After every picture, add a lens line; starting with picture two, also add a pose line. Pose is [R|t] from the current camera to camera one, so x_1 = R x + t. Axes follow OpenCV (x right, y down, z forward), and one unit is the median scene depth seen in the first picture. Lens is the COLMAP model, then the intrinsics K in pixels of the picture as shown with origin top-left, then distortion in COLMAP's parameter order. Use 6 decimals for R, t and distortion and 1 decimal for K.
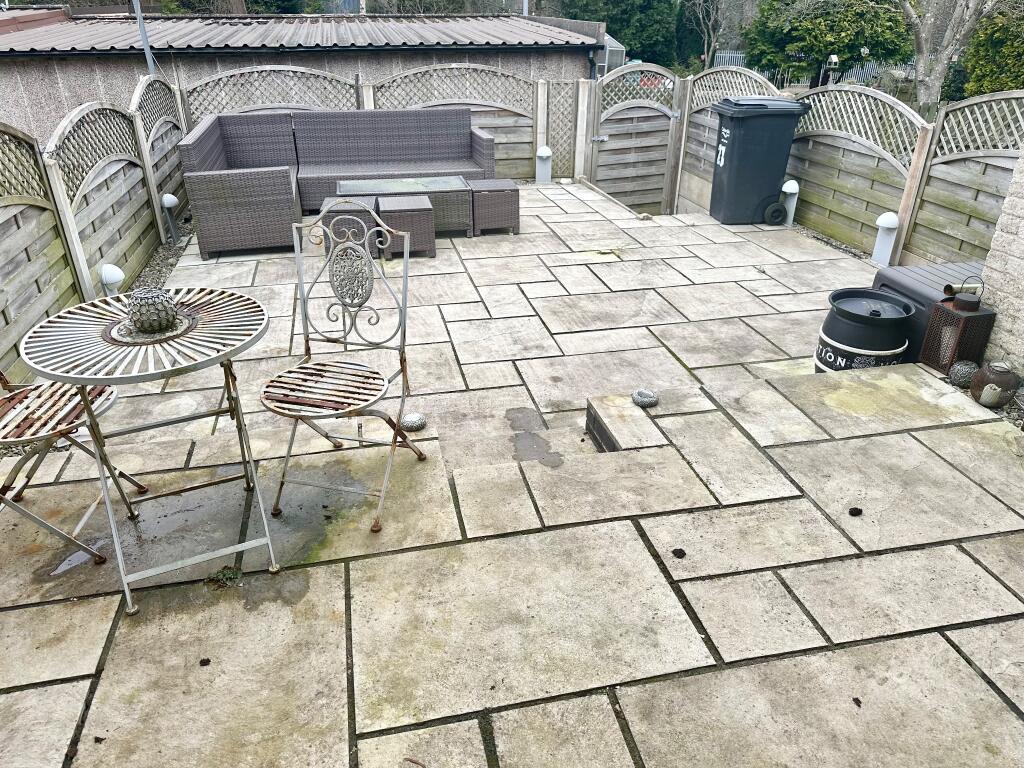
lens RADIAL K [[721.9, 0, 510.9], [0, 721.9, 381.6], [0, 0, 1]] dist [0.013041, 0.003273]
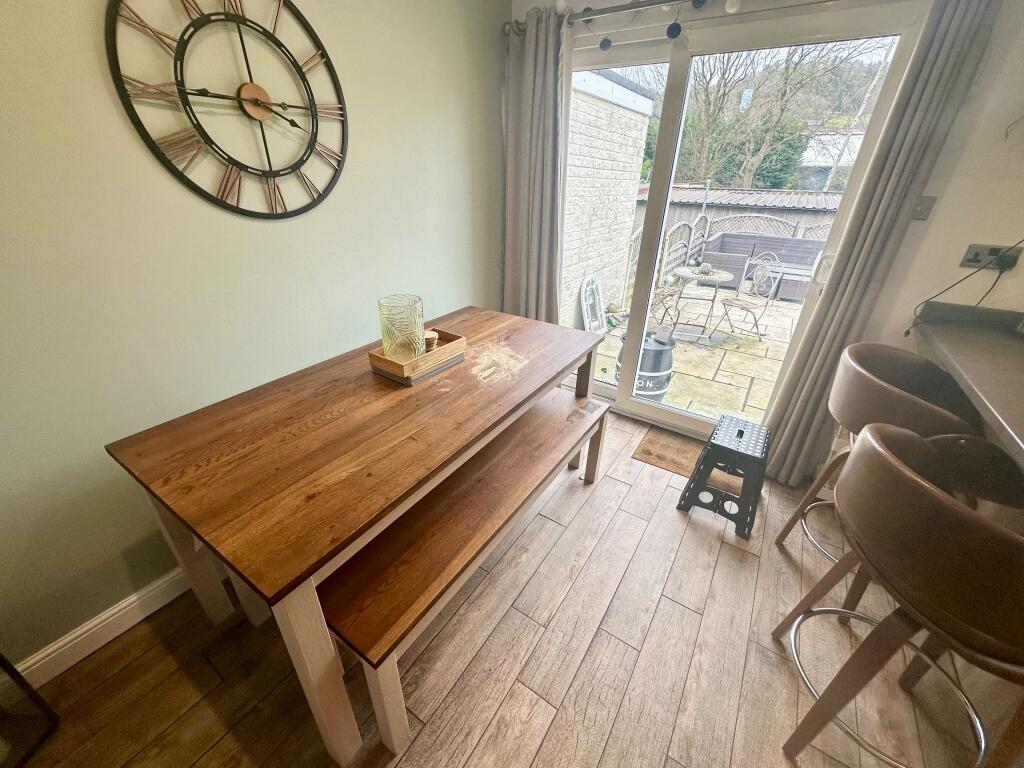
lens RADIAL K [[409.6, 0, 516.2], [0, 409.6, 386.9], [0, 0, 1]] dist [-0.001489, -0.000057]
pose [[0.707250, 0.336260, -0.621873, 0.126875], [-0.342966, 0.932391, 0.114113, 0.197904], [0.618200, 0.132575, 0.774759, -0.418278]]
